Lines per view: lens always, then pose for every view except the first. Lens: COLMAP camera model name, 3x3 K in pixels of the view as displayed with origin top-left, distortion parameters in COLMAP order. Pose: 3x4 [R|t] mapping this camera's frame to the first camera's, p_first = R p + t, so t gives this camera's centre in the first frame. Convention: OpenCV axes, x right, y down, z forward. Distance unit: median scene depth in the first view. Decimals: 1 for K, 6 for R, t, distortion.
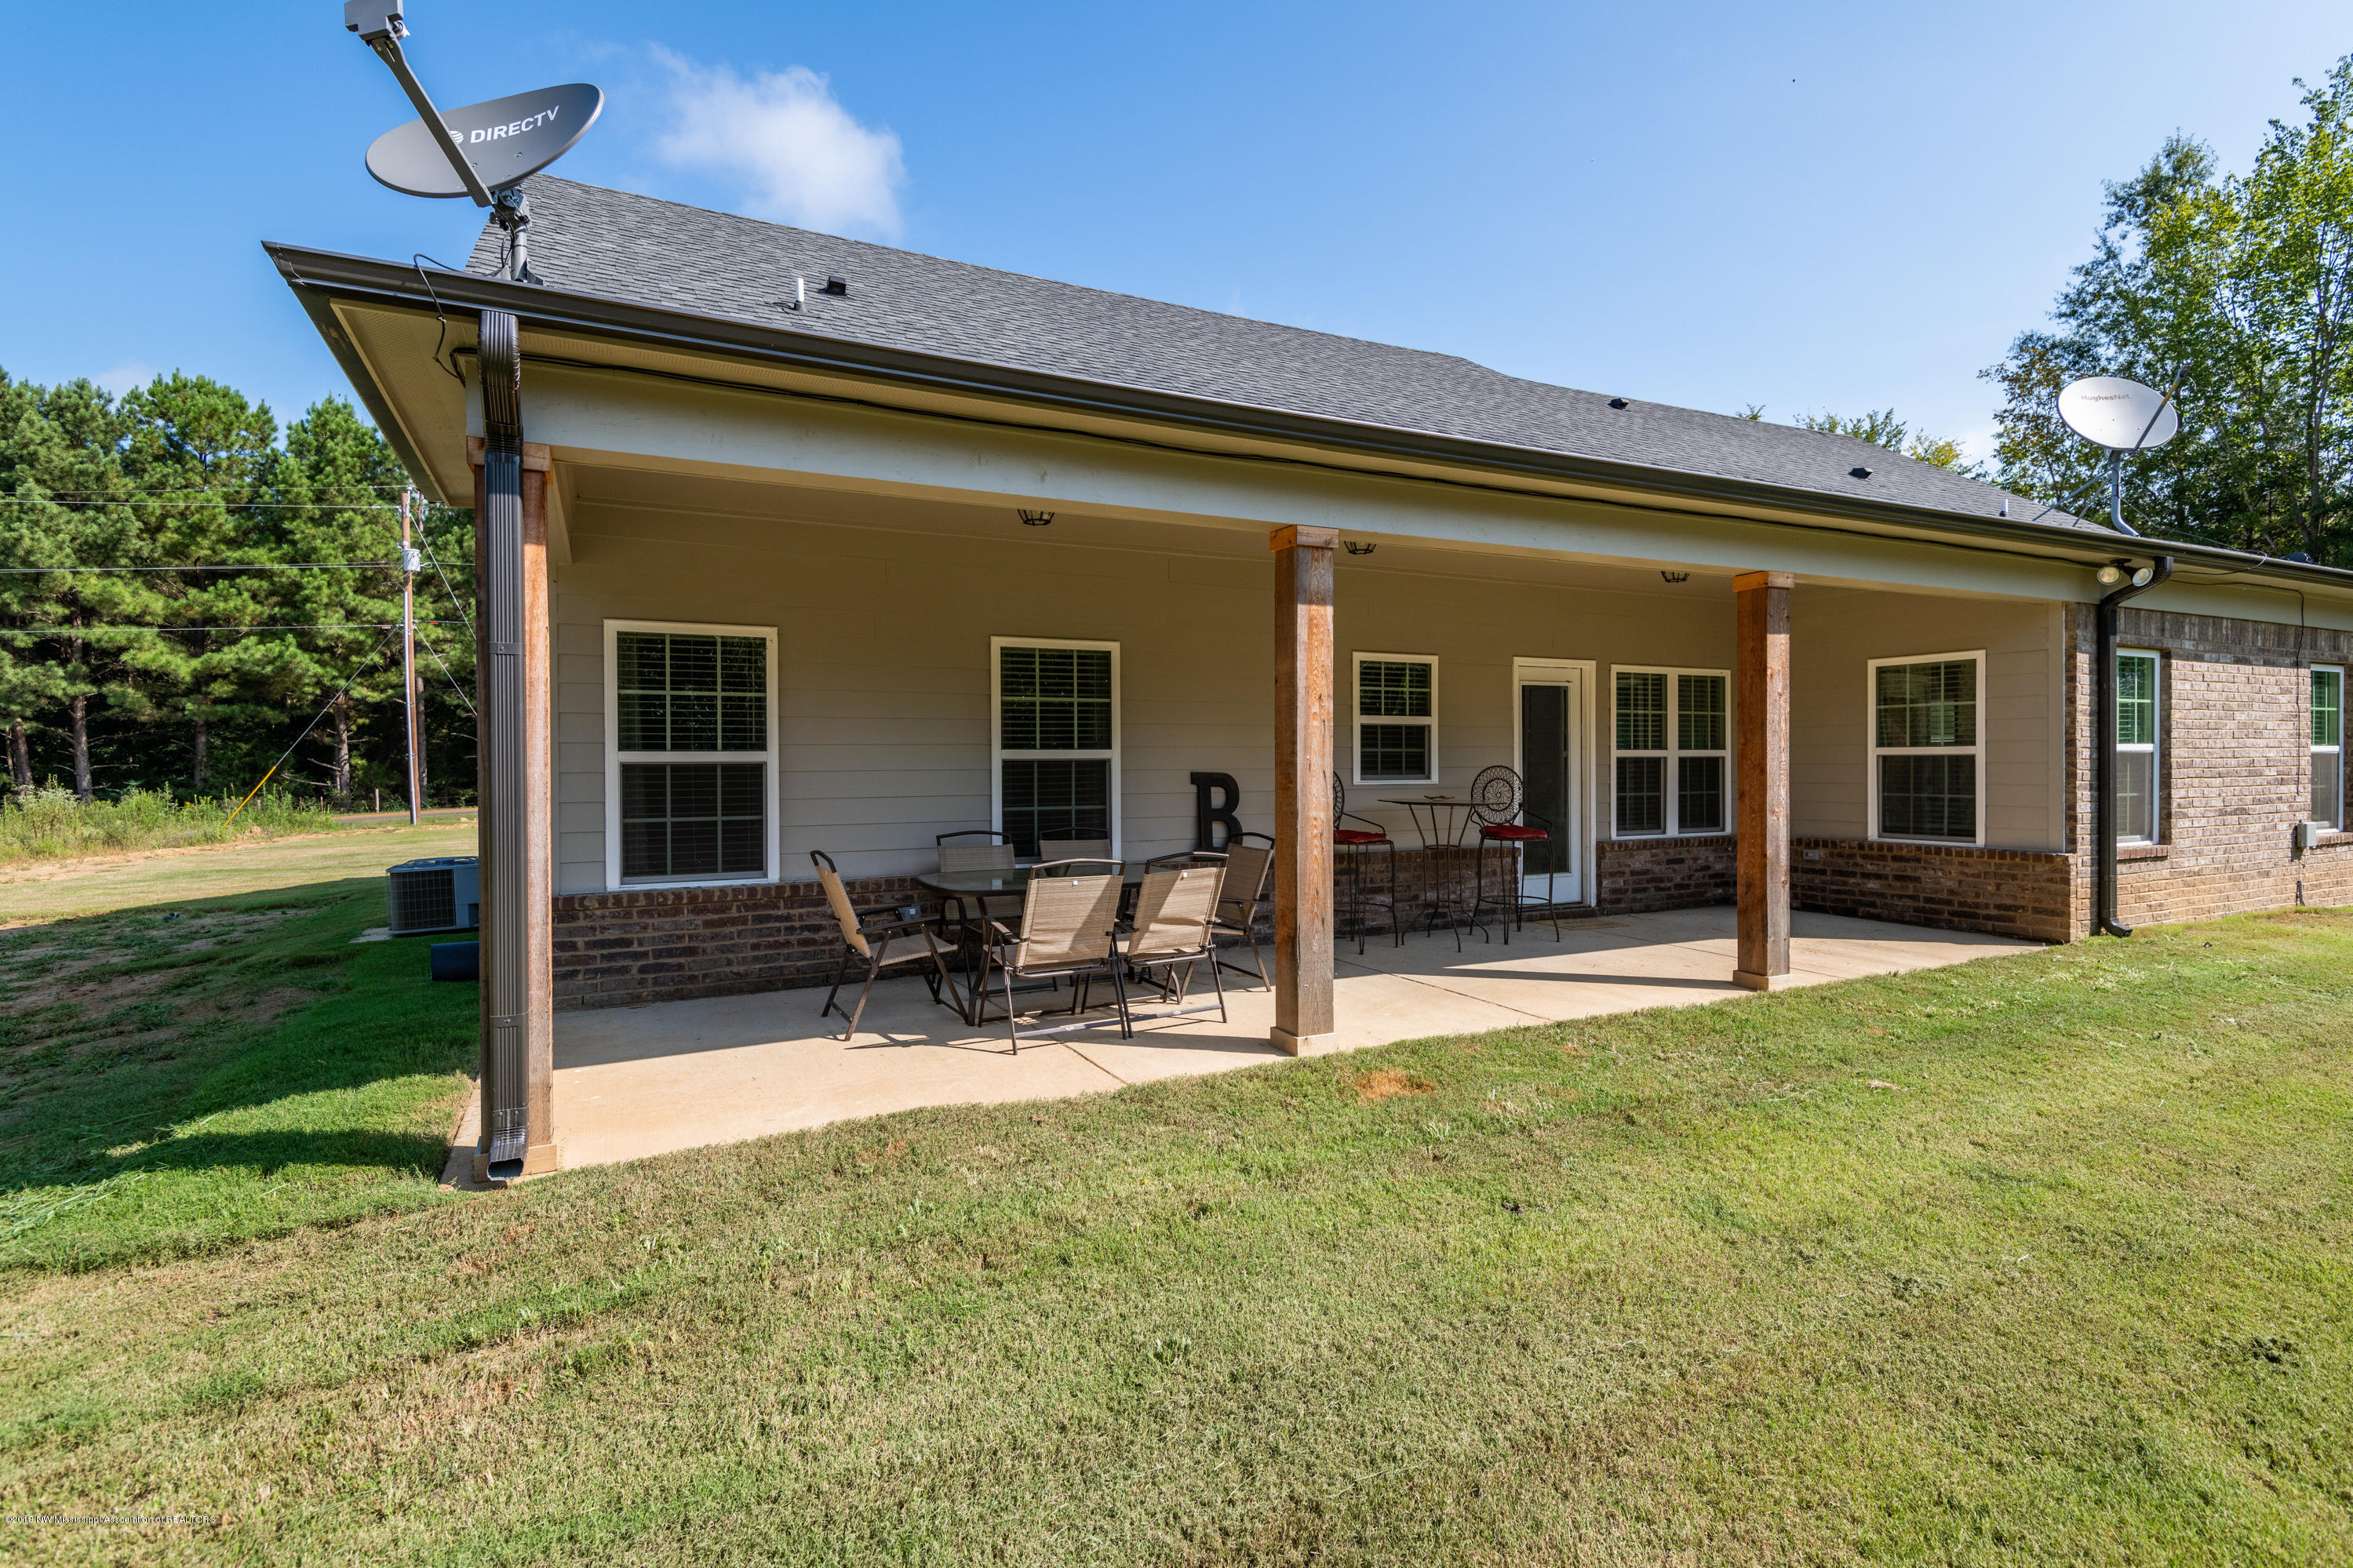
lens RADIAL K [[1145.6, 0, 1176.0], [0, 1145.6, 752.6], [0, 0, 1]] dist [-0.002430, -0.000376]
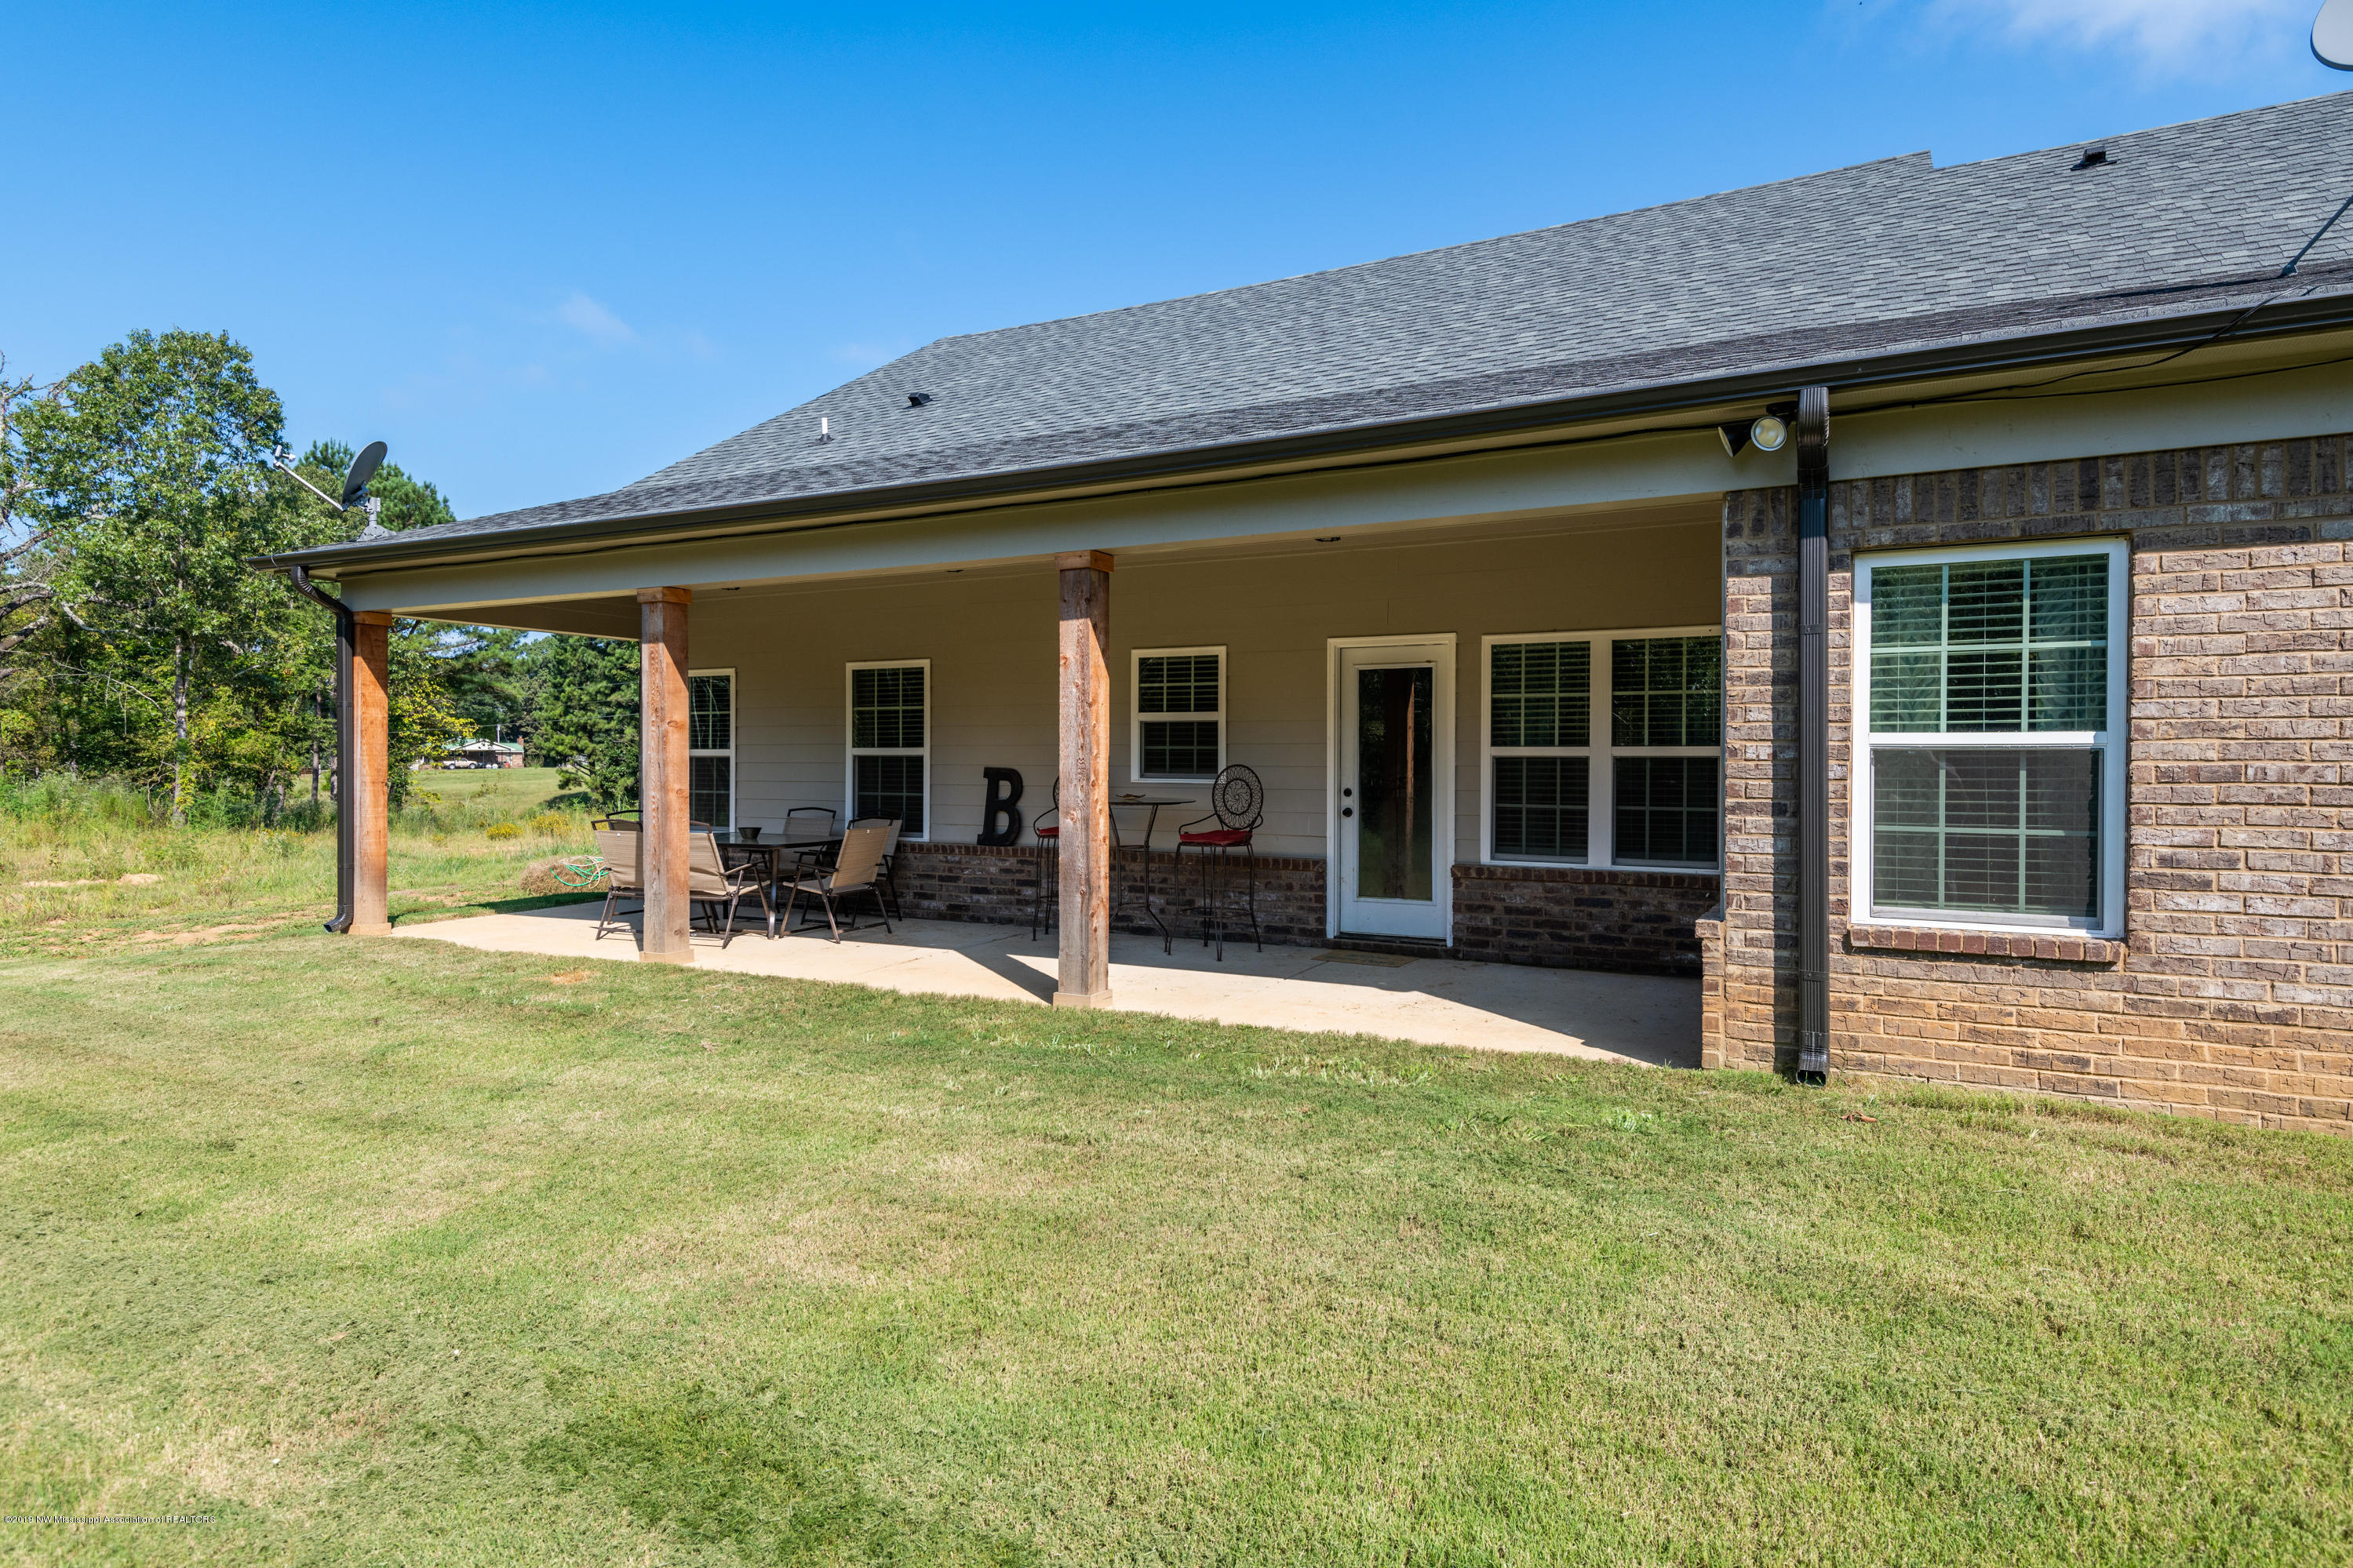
lens RADIAL K [[1333.8, 0, 1176.5], [0, 1333.8, 784.0], [0, 0, 1]] dist [0.000623, -0.000831]
pose [[0.574408, 0.020031, -0.818324, 1.100185], [-0.002322, 0.999736, 0.022842, 0.002665], [0.818566, -0.011220, 0.574303, 0.352426]]
